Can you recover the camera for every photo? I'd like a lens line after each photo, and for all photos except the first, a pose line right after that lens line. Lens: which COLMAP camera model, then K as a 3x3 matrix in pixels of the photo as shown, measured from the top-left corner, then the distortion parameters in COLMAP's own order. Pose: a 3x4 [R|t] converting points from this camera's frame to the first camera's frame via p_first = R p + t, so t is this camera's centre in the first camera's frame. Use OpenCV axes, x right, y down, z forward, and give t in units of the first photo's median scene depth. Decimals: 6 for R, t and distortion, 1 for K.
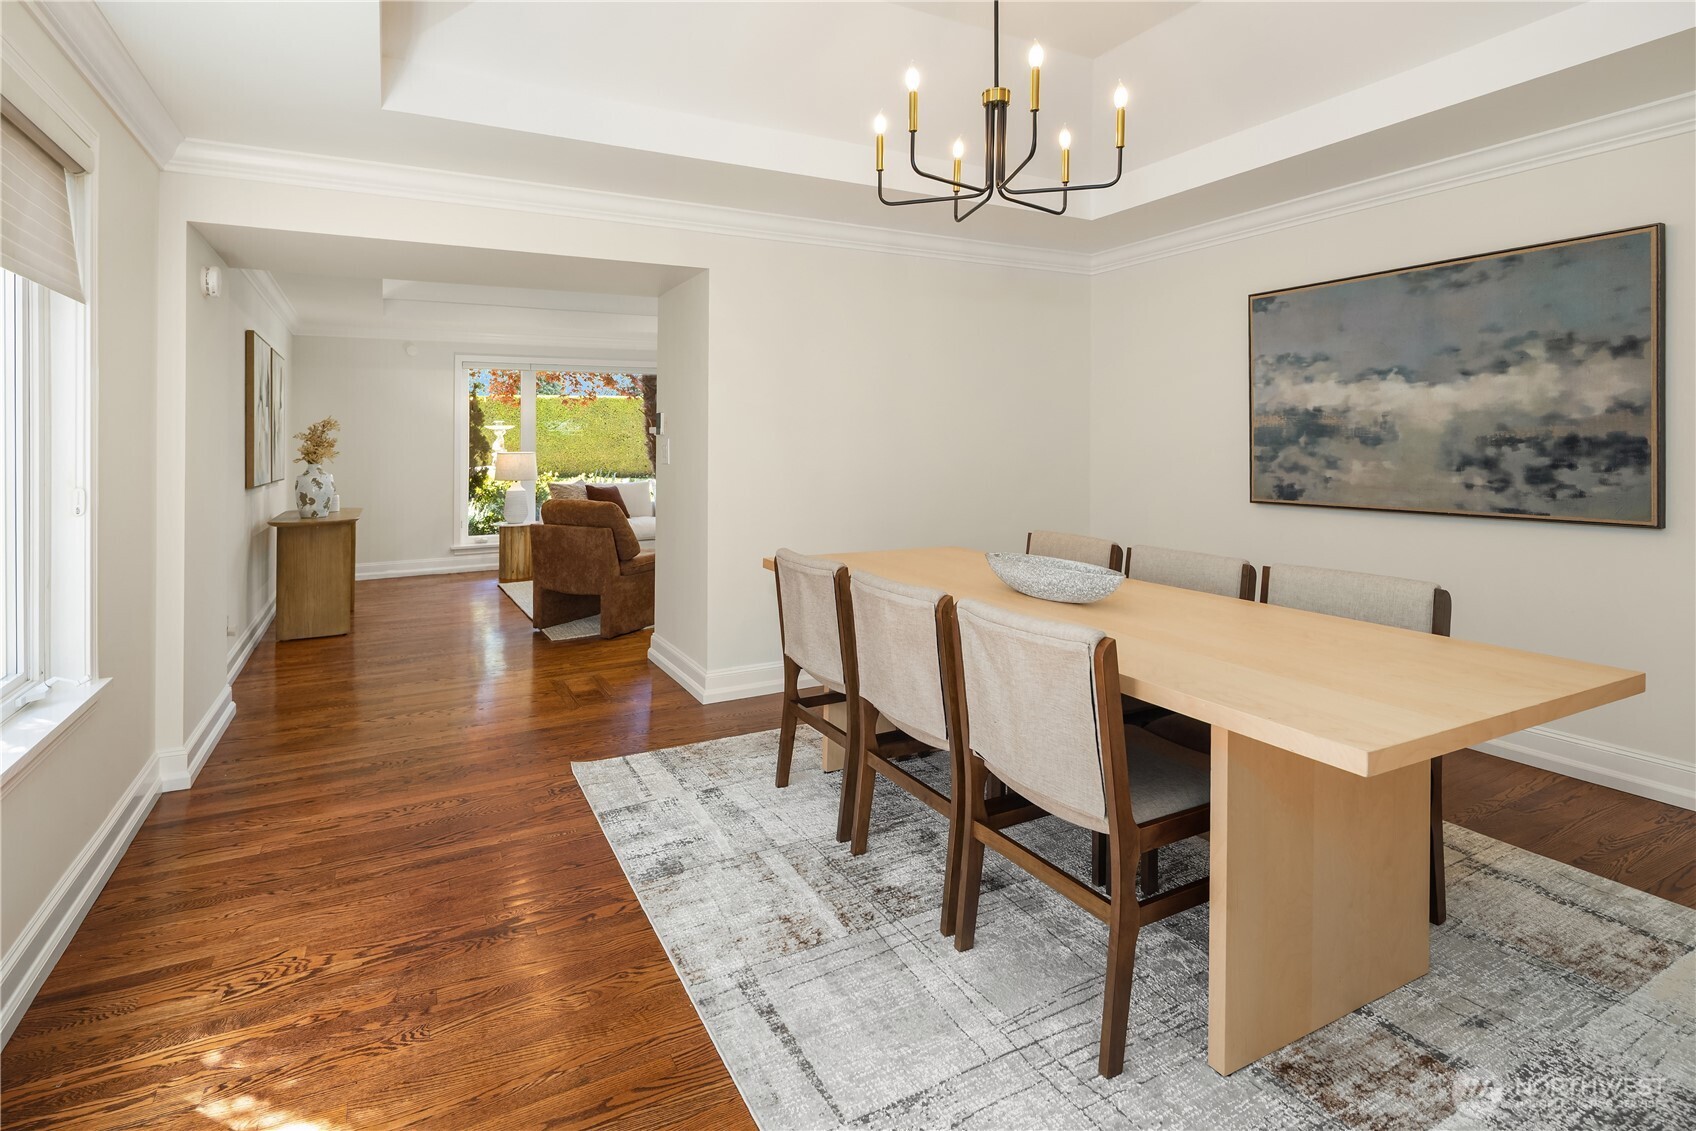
lens RADIAL K [[830.2, 0, 835.3], [0, 830.2, 558.5], [0, 0, 1]] dist [0.001830, -0.001072]
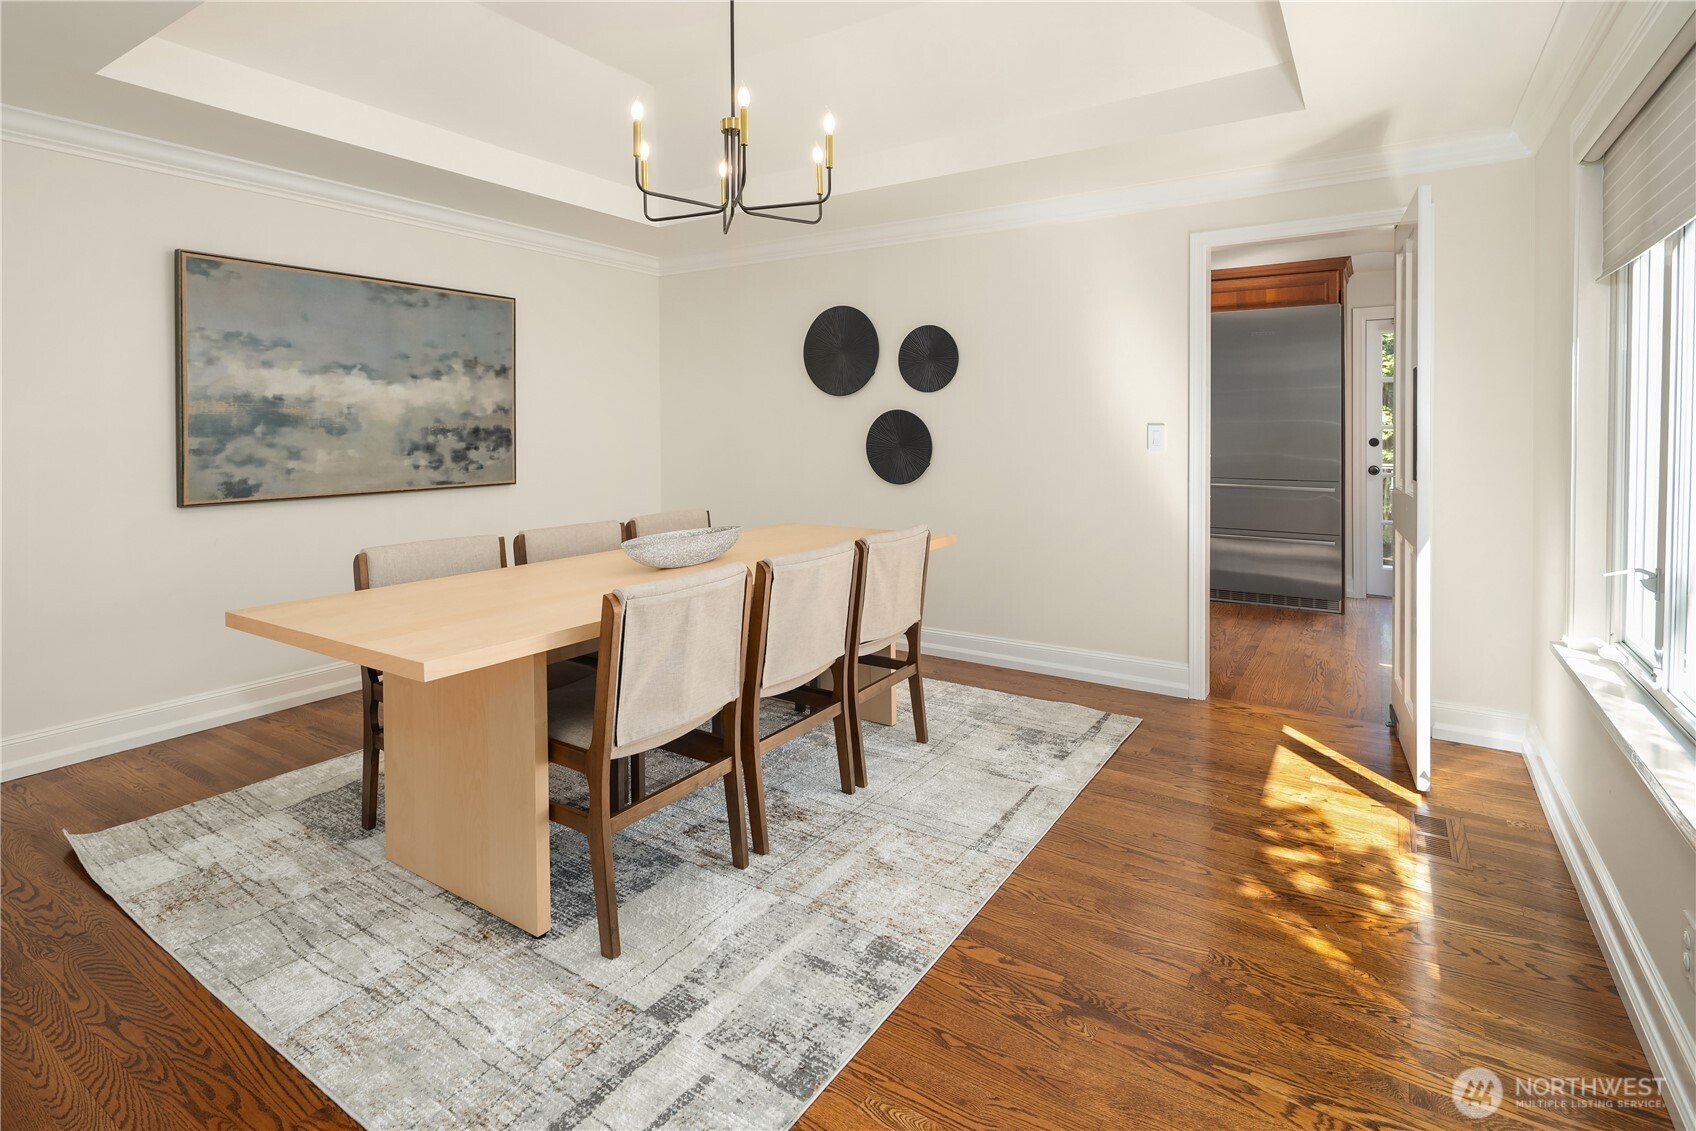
lens RADIAL K [[830.2, 0, 835.2], [0, 830.2, 568.9], [0, 0, 1]] dist [0.001830, -0.001072]
pose [[-0.479504, -0.137692, 0.866670, -0.662950], [0.129512, 0.965694, 0.225080, -0.140468], [-0.867930, 0.220171, -0.445222, 1.054366]]
